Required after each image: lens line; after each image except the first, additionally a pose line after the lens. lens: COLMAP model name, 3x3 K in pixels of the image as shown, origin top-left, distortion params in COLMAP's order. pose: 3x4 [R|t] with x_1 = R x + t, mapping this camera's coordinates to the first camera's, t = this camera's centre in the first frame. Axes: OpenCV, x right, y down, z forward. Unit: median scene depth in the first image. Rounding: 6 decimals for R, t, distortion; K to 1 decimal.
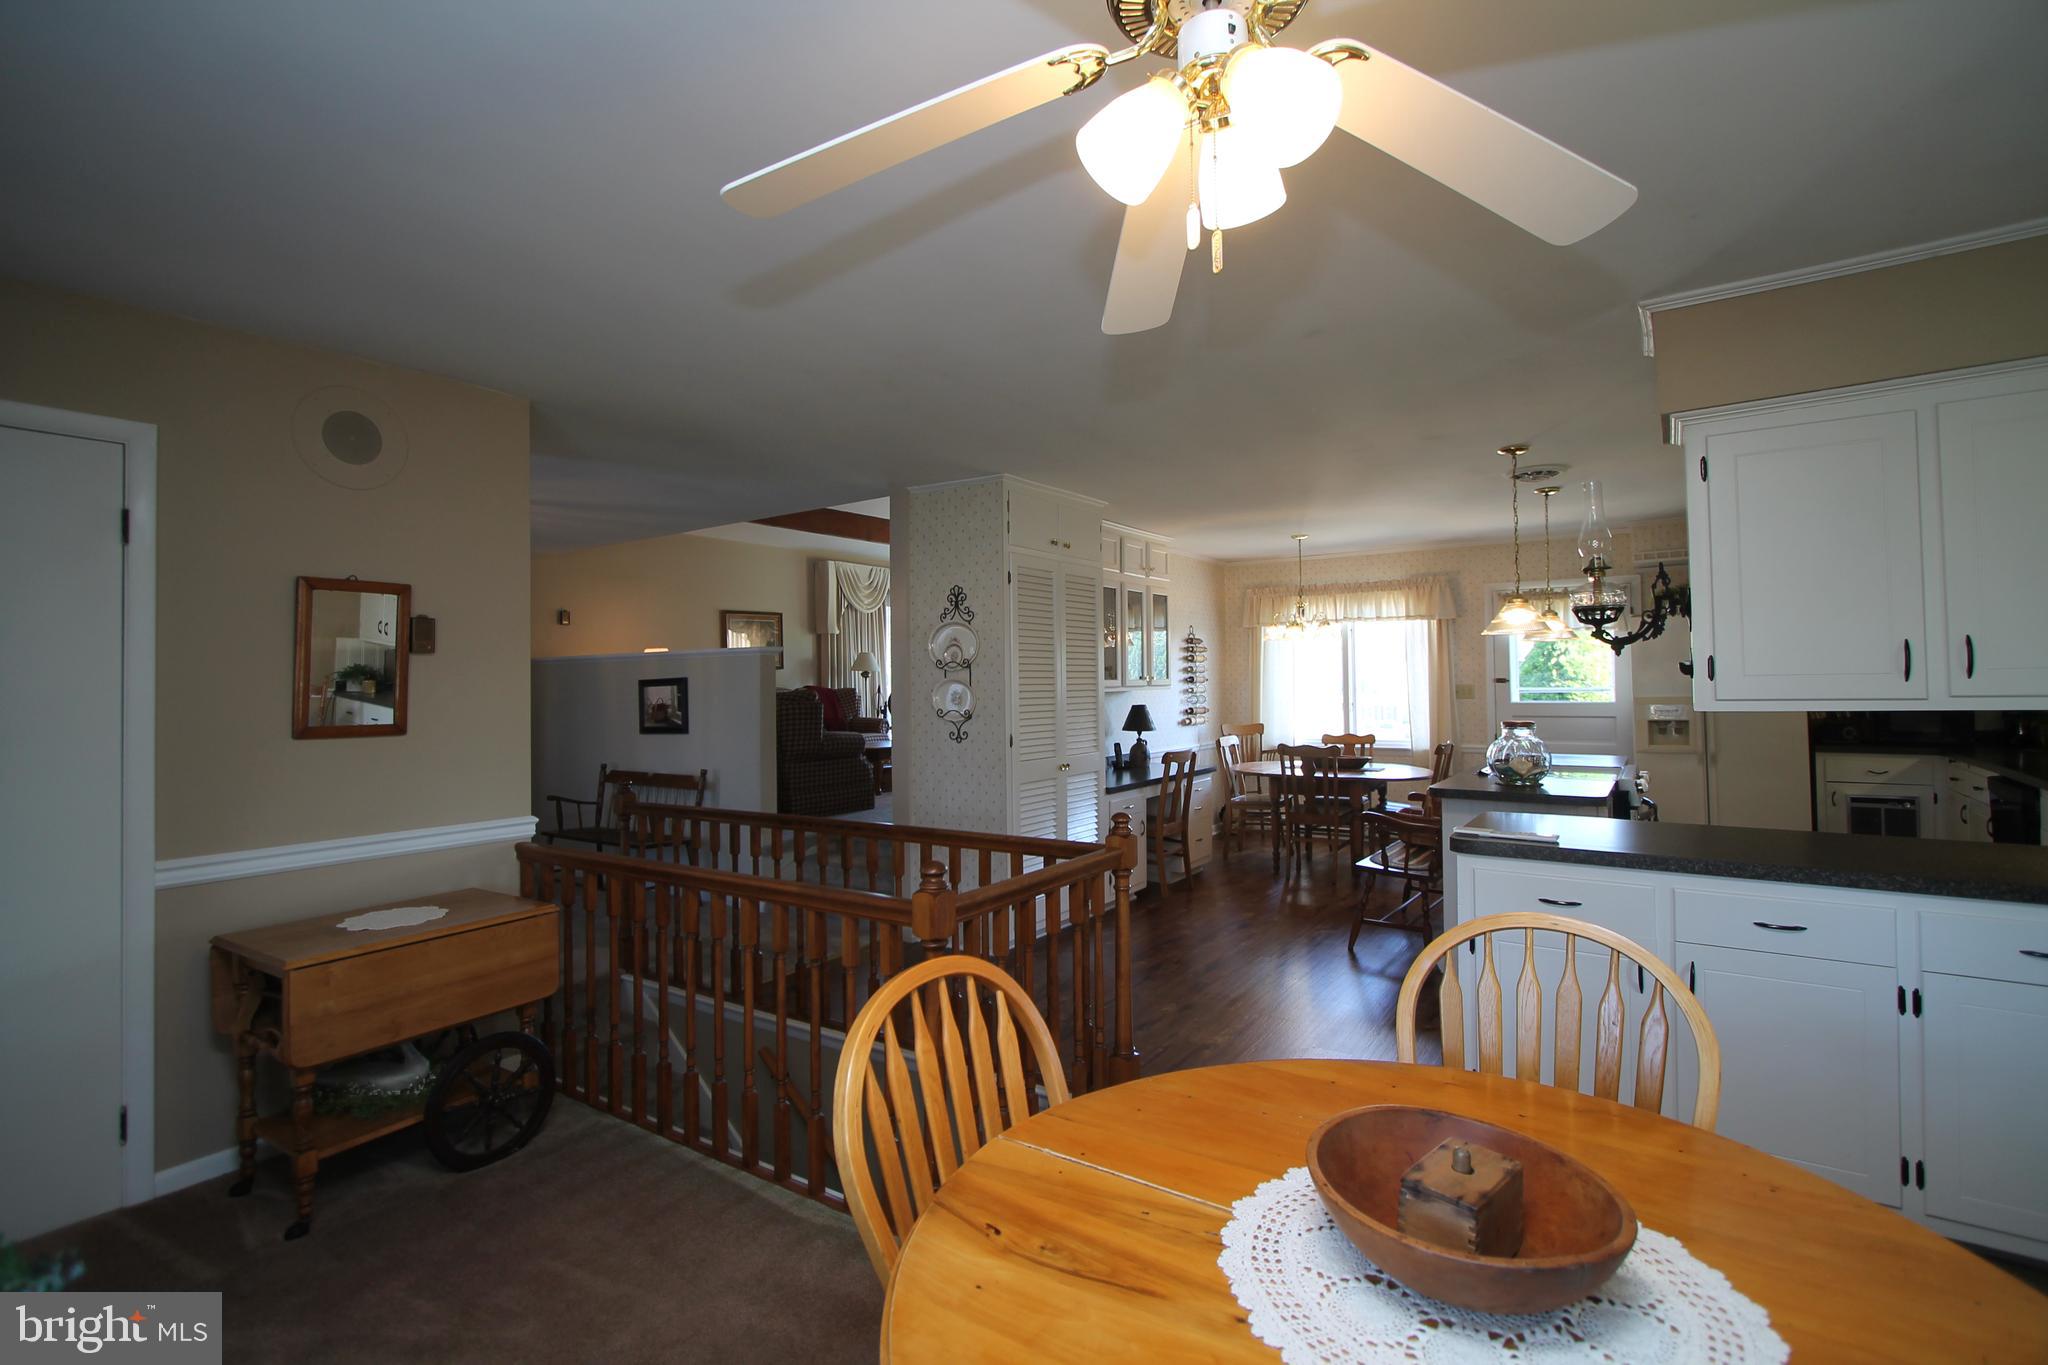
lens RADIAL K [[953.8, 0, 1011.3], [0, 953.8, 678.6], [0, 0, 1]] dist [-0.014757, 0.004130]
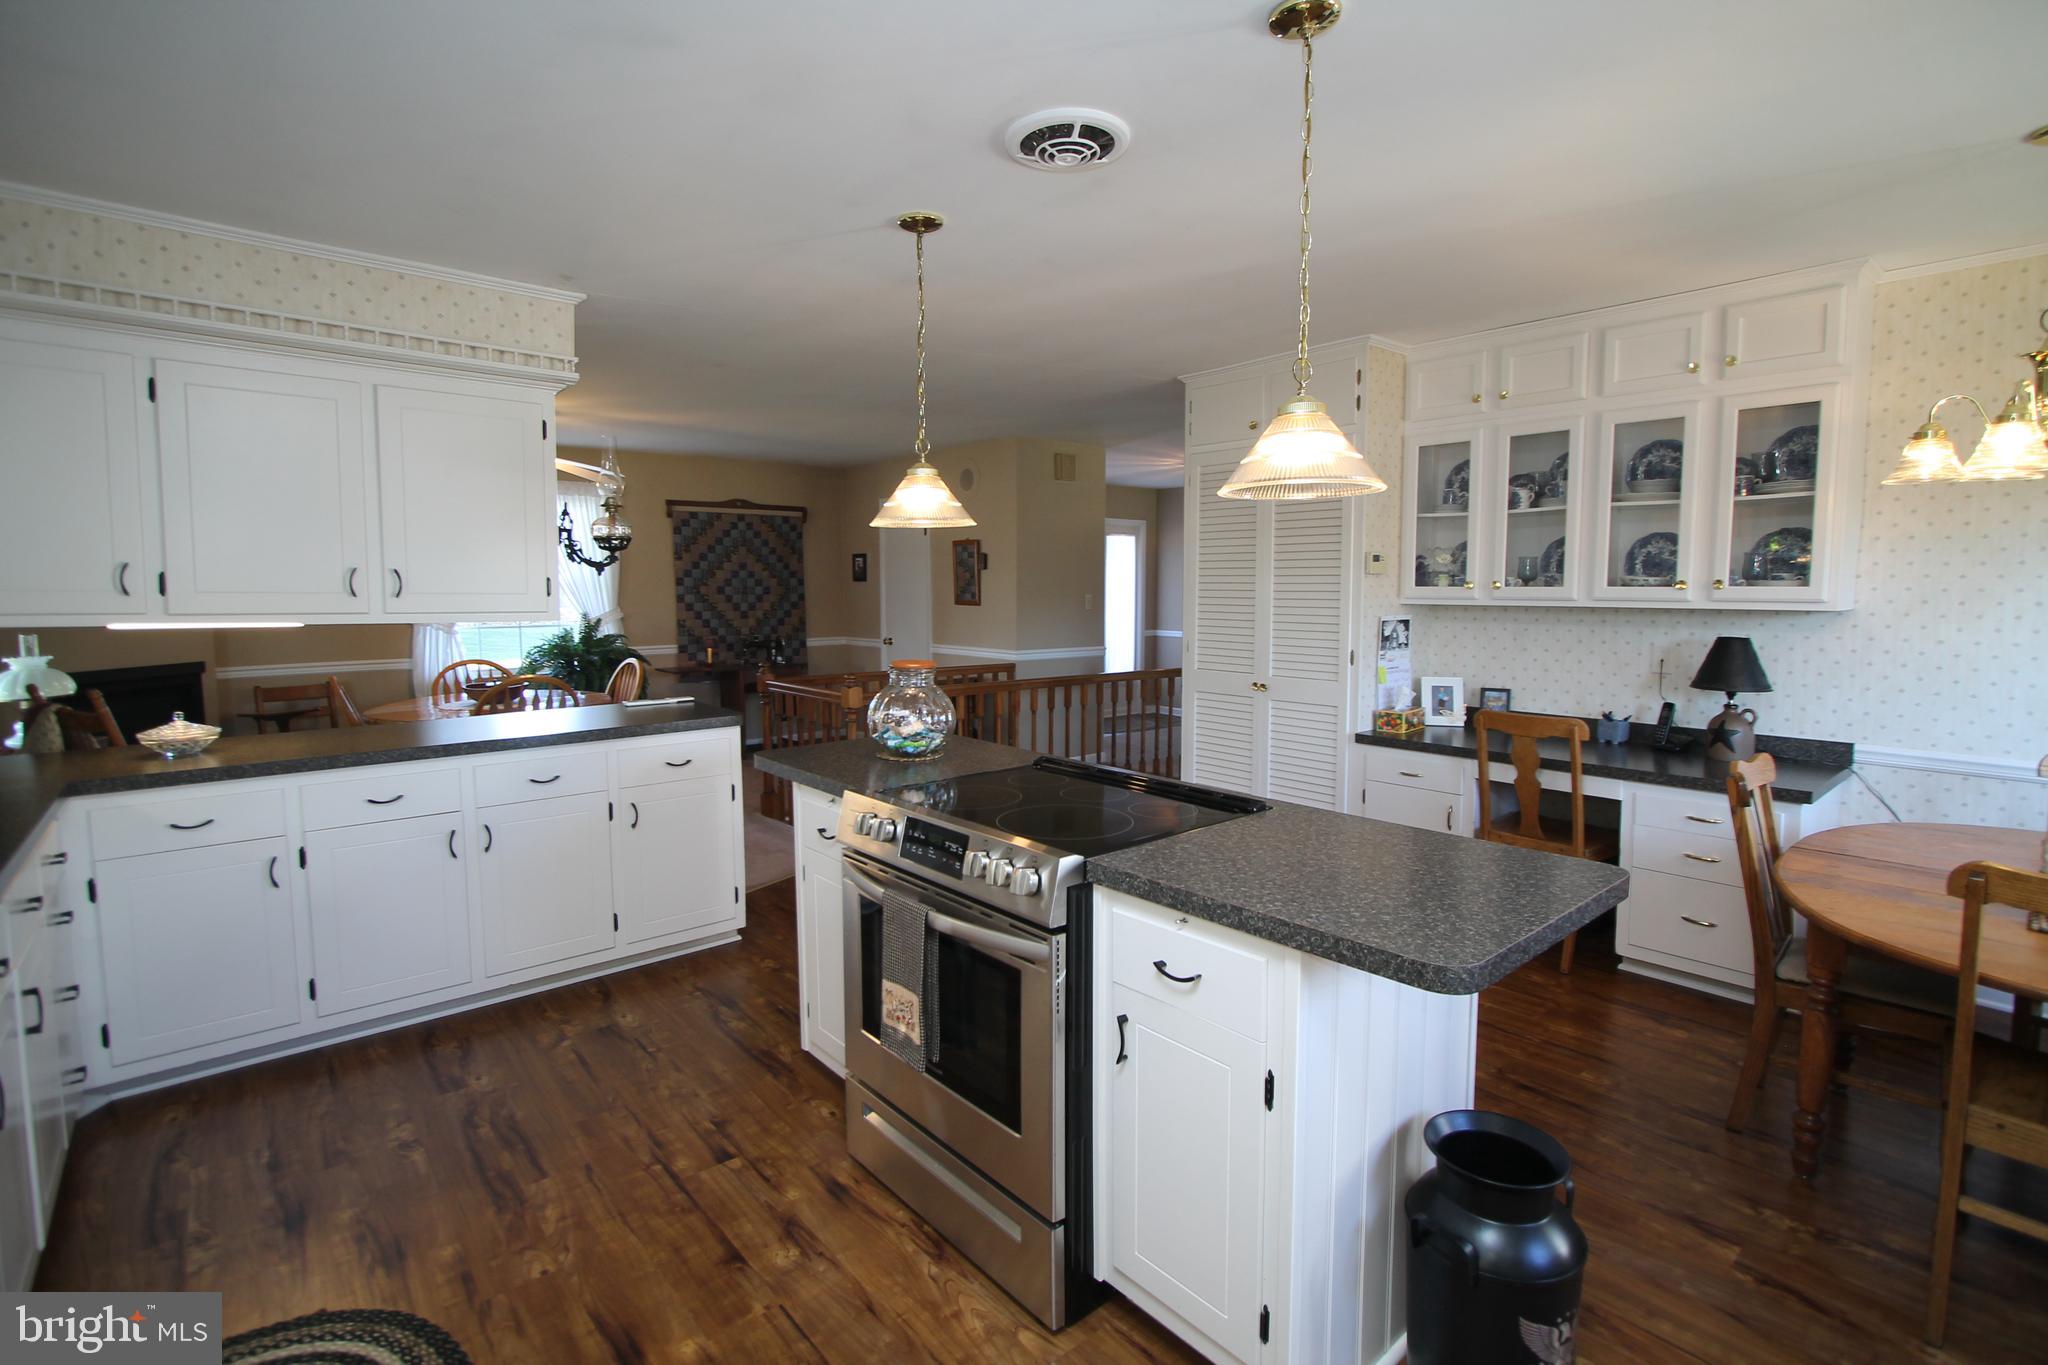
lens RADIAL K [[953.8, 0, 1032.0], [0, 953.8, 660.9], [0, 0, 1]] dist [-0.014757, 0.004130]
pose [[-0.248510, 0.092773, -0.964176, 0.986825], [0.008032, 0.995566, 0.093723, -0.014588], [0.968596, 0.015546, -0.248154, 1.064762]]
